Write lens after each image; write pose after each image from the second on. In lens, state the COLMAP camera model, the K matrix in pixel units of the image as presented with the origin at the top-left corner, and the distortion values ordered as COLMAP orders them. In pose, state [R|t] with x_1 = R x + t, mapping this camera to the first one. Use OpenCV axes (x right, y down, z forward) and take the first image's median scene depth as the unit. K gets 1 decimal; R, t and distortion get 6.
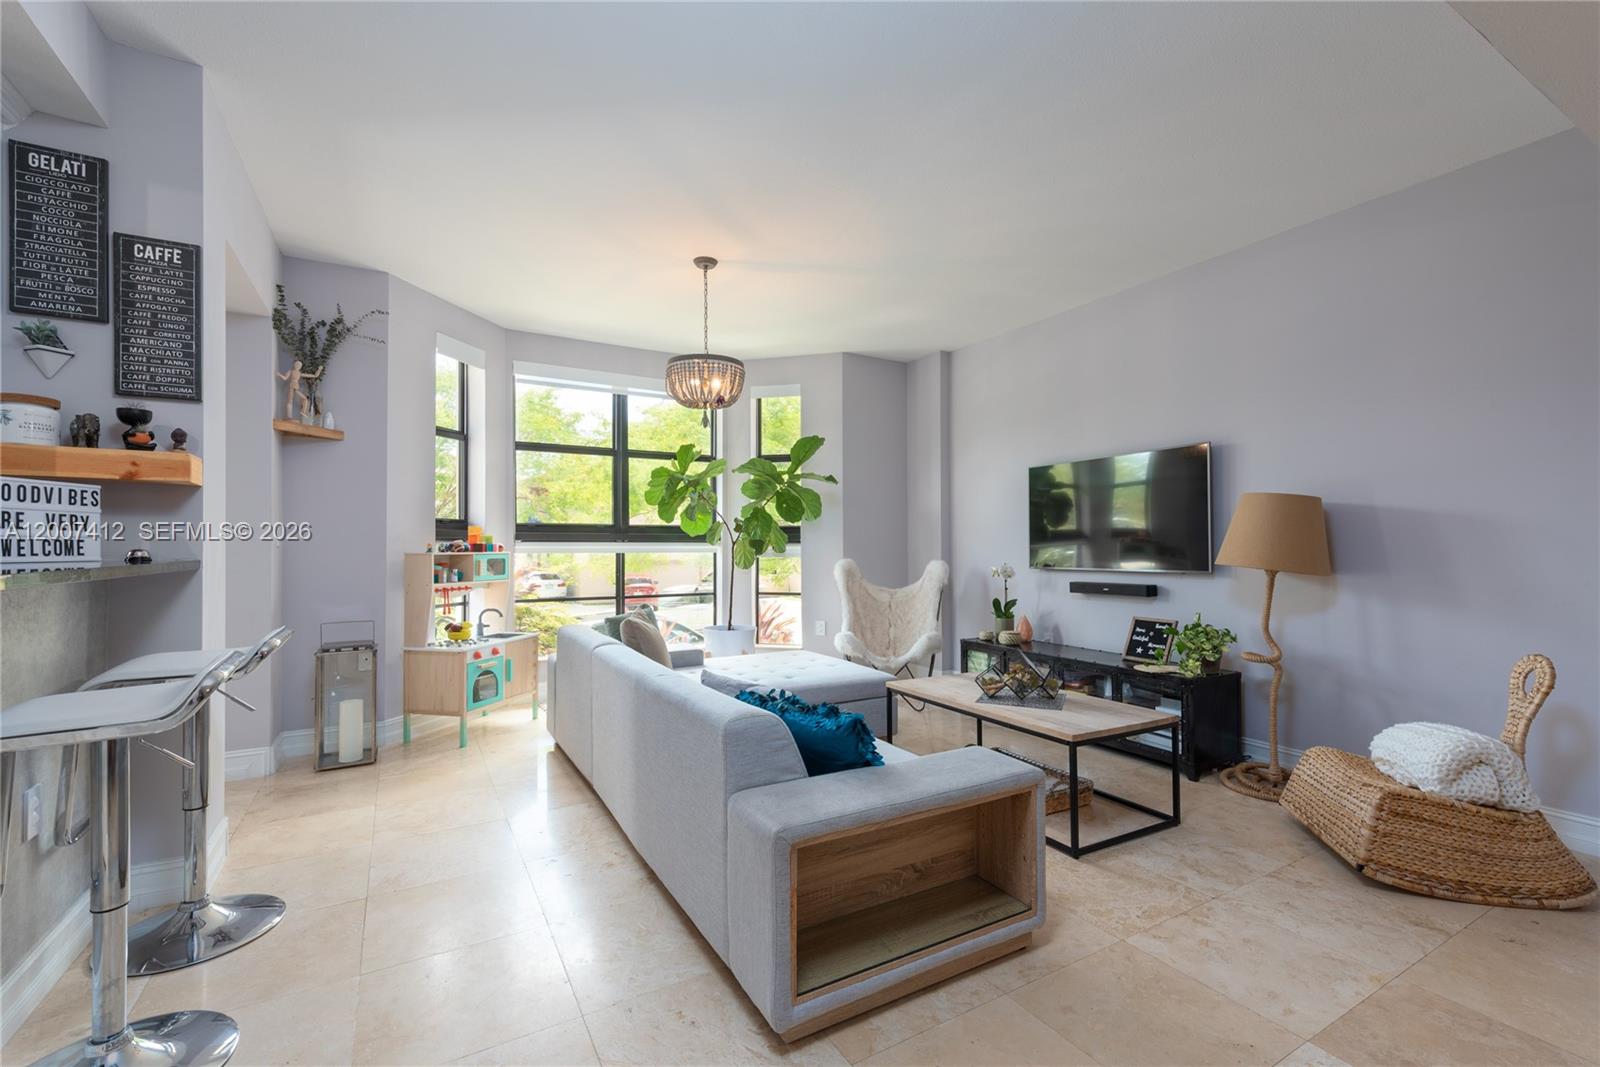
lens RADIAL K [[677.6, 0, 791.9], [0, 677.6, 545.8], [0, 0, 1]] dist [0.014019, -0.005844]
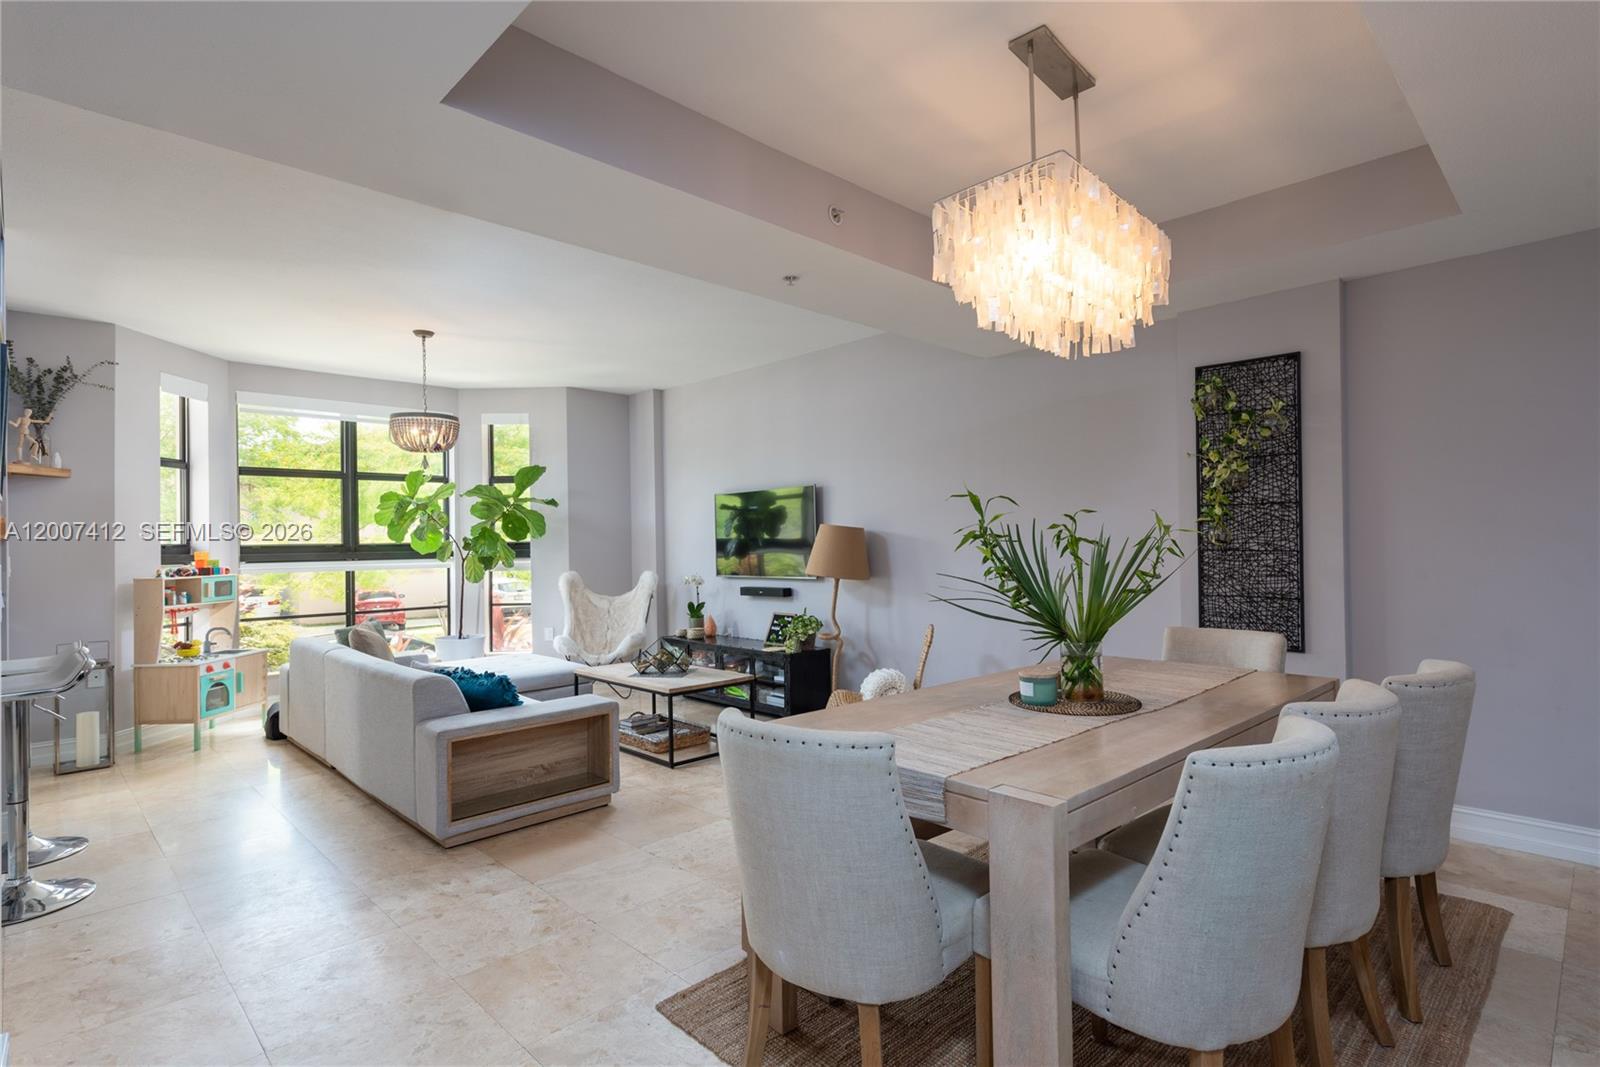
lens RADIAL K [[817.7, 0, 786.5], [0, 817.7, 531.8], [0, 0, 1]] dist [0.009727, -0.004848]
pose [[0.971961, -0.012913, 0.234786, 0.156978], [0.015746, 0.999824, -0.010197, -0.037928], [-0.234613, 0.013608, 0.971994, -0.581545]]
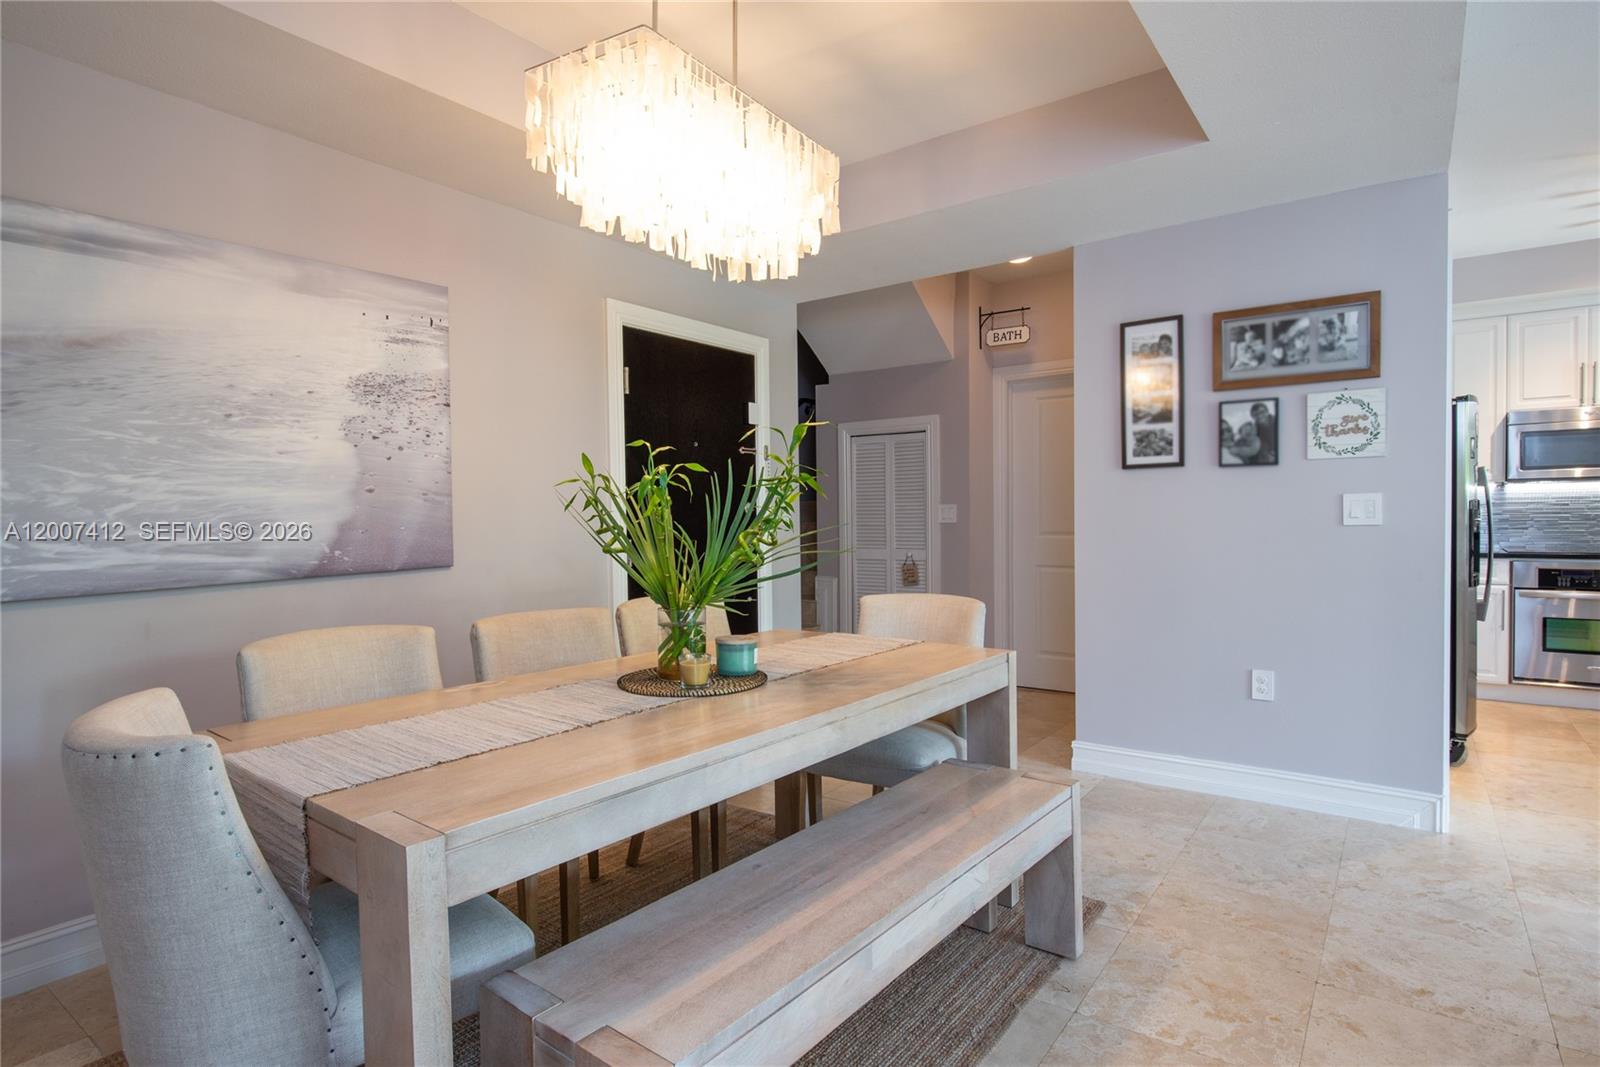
lens RADIAL K [[832.1, 0, 824.7], [0, 832.1, 531.6], [0, 0, 1]] dist [-0.010811, 0.001250]
pose [[-0.905712, 0.017732, -0.423523, 0.689178], [0.011934, 0.999795, 0.016340, -0.009939], [0.423726, 0.009745, -0.905738, 0.549092]]
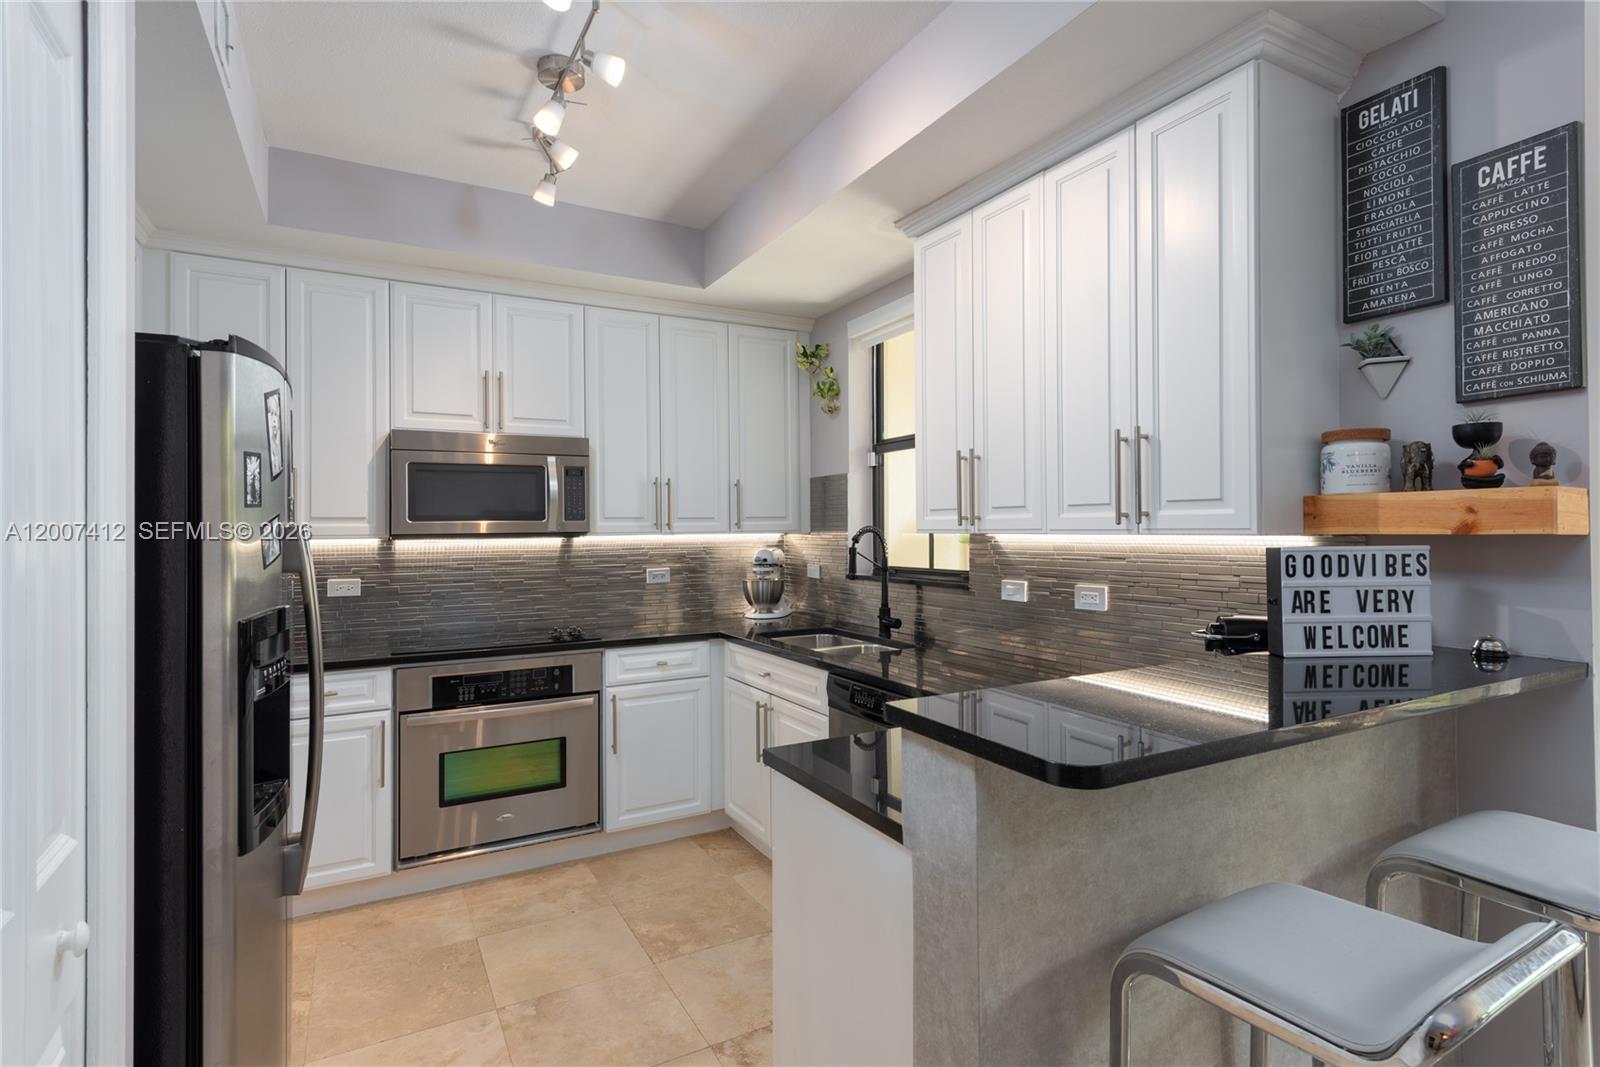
lens RADIAL K [[817.7, 0, 835.7], [0, 817.7, 529.9], [0, 0, 1]] dist [0.009727, -0.004848]
pose [[0.012311, -0.006611, -0.999902, -0.109093], [0.011248, 0.999916, -0.006473, -0.057931], [0.999861, -0.011167, 0.012384, 0.218903]]
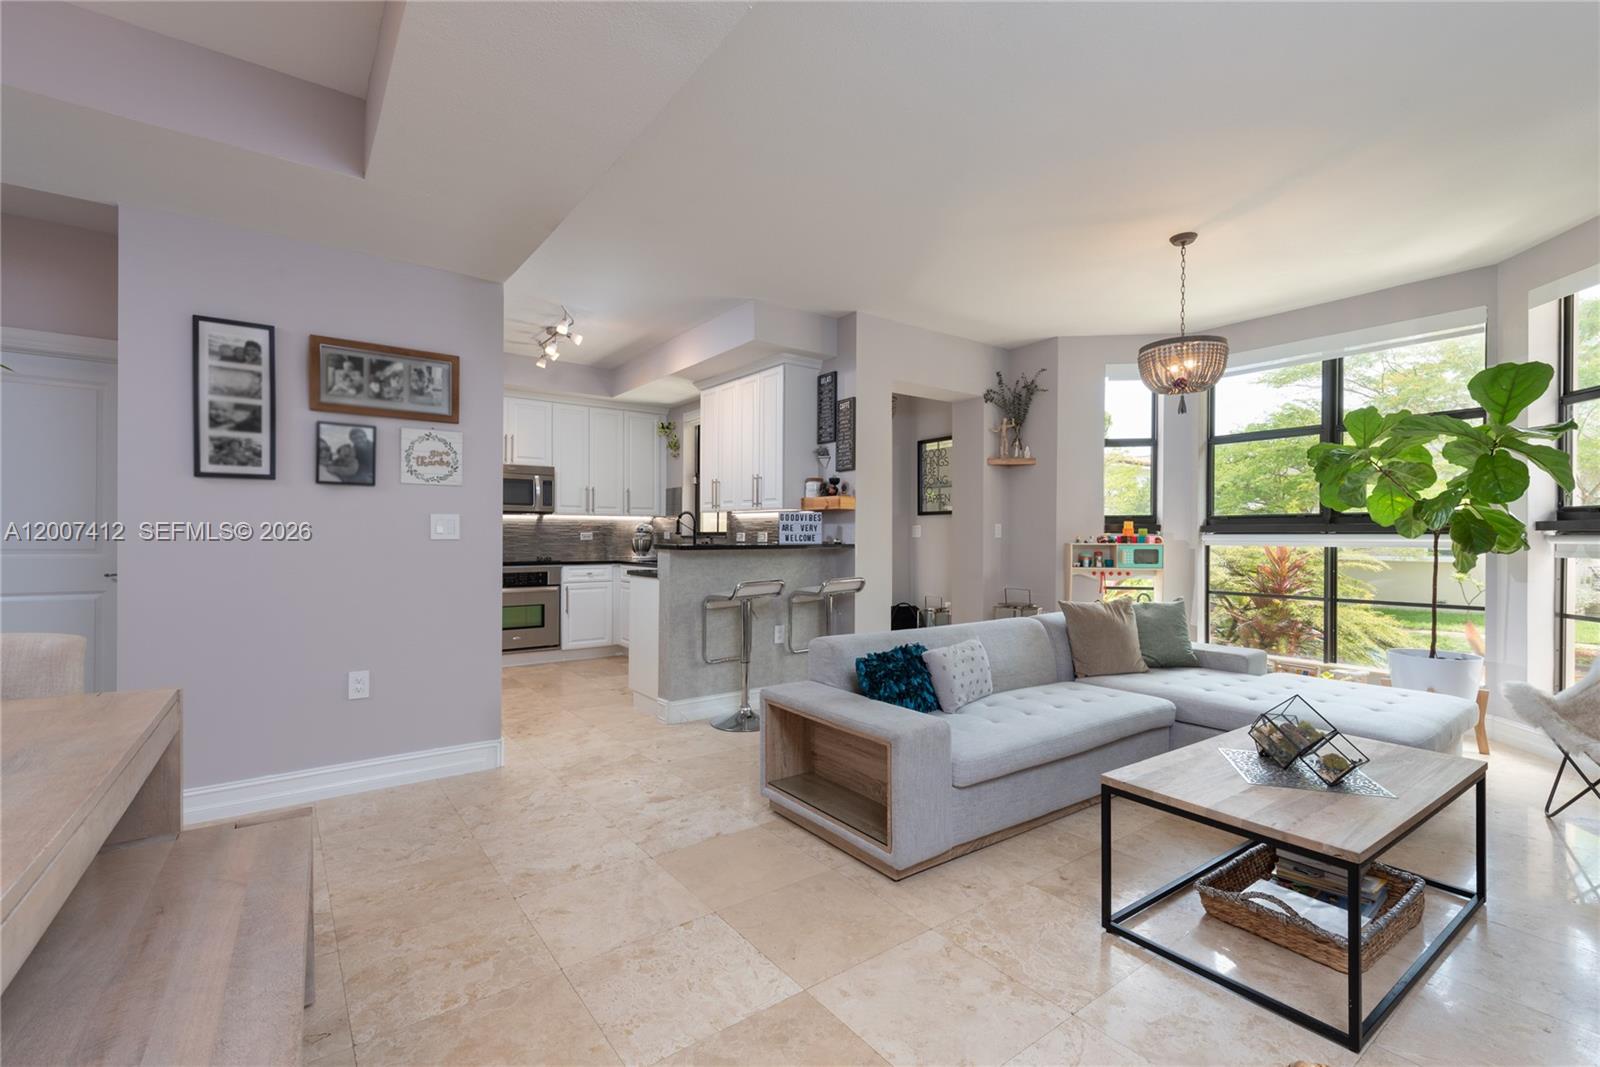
lens RADIAL K [[700.5, 0, 810.0], [0, 700.5, 534.2], [0, 0, 1]] dist [0.016068, -0.001486]
pose [[0.125116, -0.003830, -0.992135, 0.784808], [-0.002608, 0.999988, -0.004189, -0.000225], [0.992139, 0.003112, 0.125104, 0.360867]]
